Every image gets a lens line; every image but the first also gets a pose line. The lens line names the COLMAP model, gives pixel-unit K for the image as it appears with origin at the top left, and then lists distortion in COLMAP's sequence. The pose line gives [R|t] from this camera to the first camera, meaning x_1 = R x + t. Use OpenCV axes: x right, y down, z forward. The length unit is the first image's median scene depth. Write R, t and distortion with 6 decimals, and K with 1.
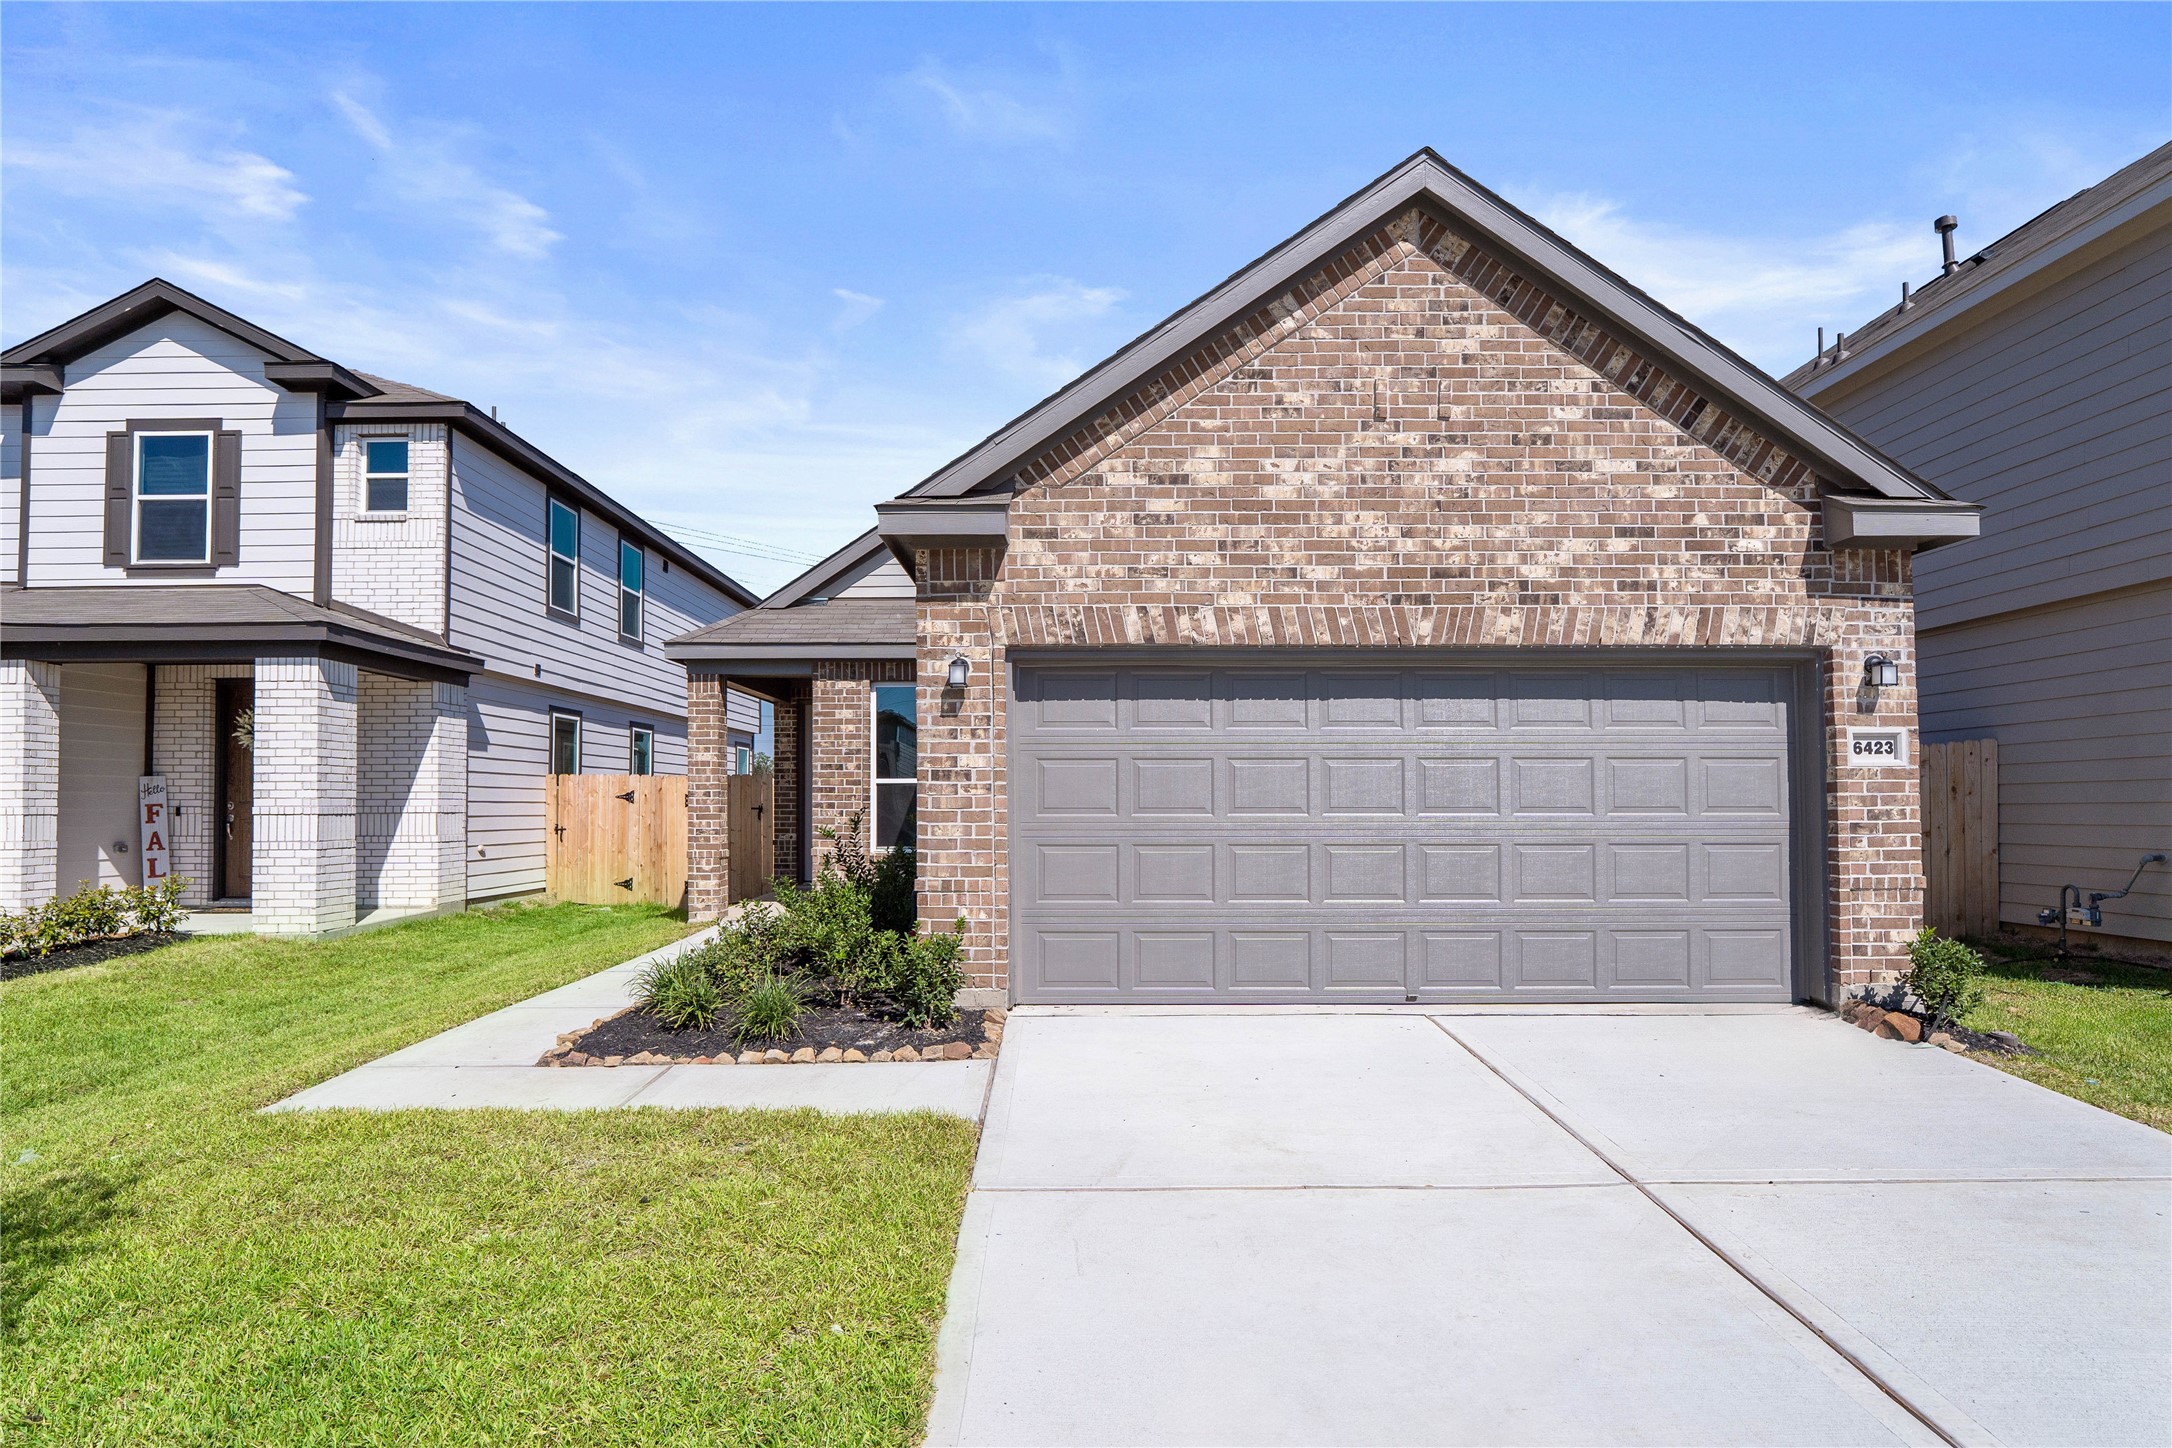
lens RADIAL K [[1163.8, 0, 1085.5], [0, 1163.8, 771.4], [0, 0, 1]] dist [-0.003883, -0.000849]
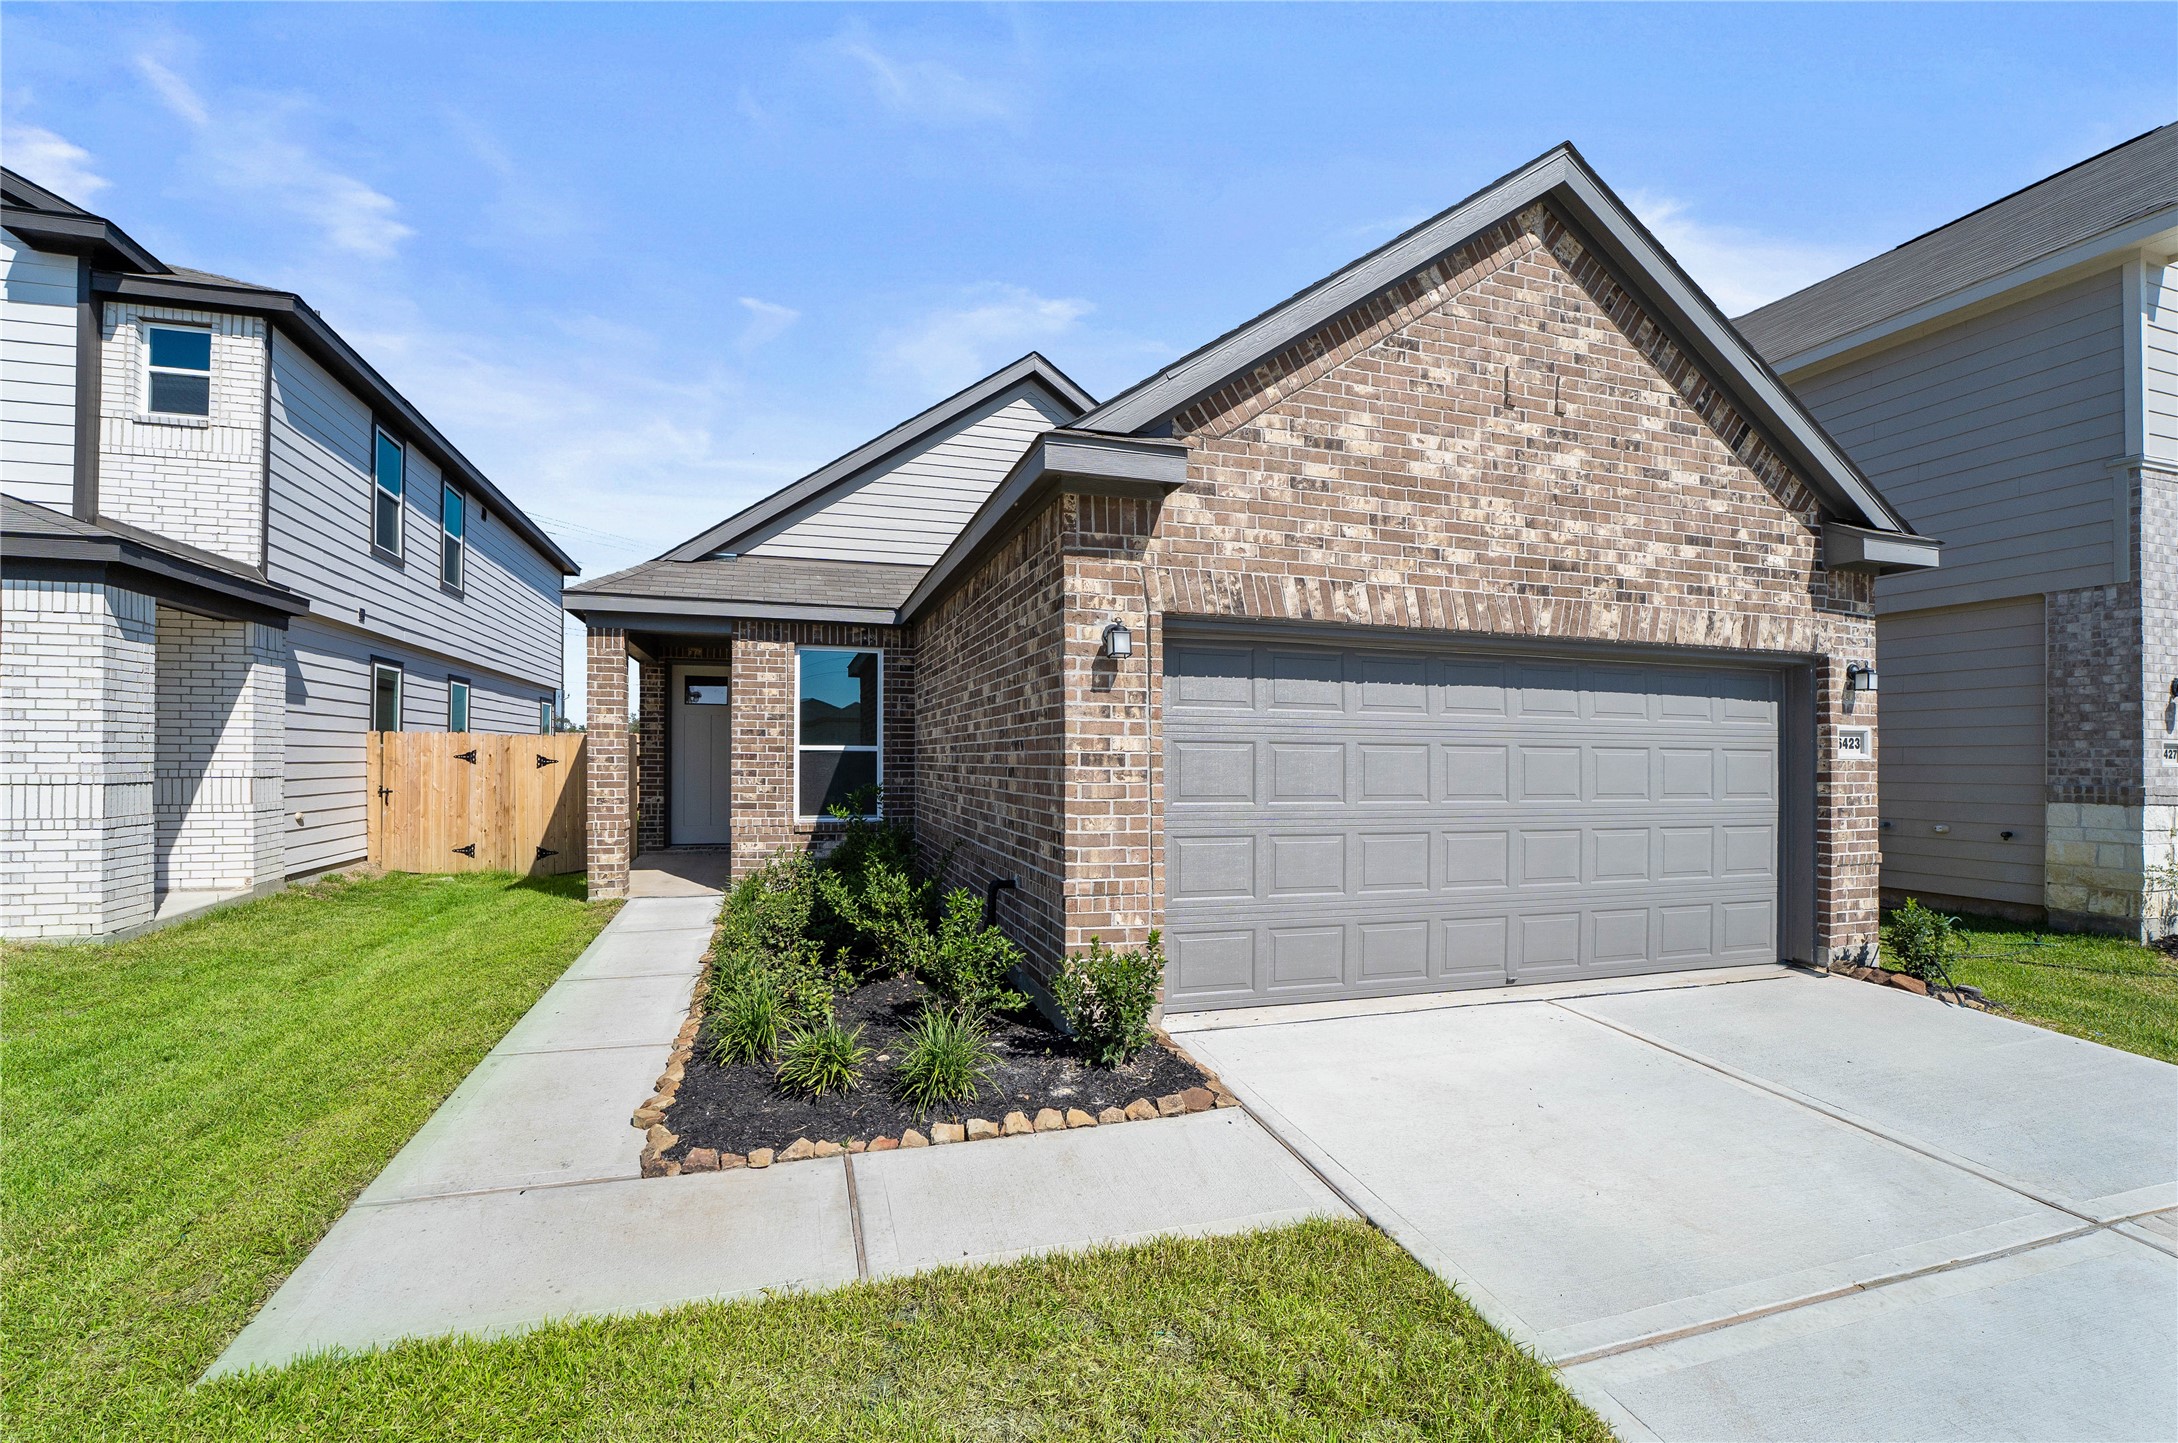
lens RADIAL K [[948.2, 0, 1083.5], [0, 948.2, 750.9], [0, 0, 1]] dist [-0.031905, 0.008441]
pose [[0.956526, 0.012458, 0.291381, -0.327238], [-0.019166, 0.999613, 0.020177, -0.016766], [-0.291017, -0.024885, 0.956394, 0.327730]]
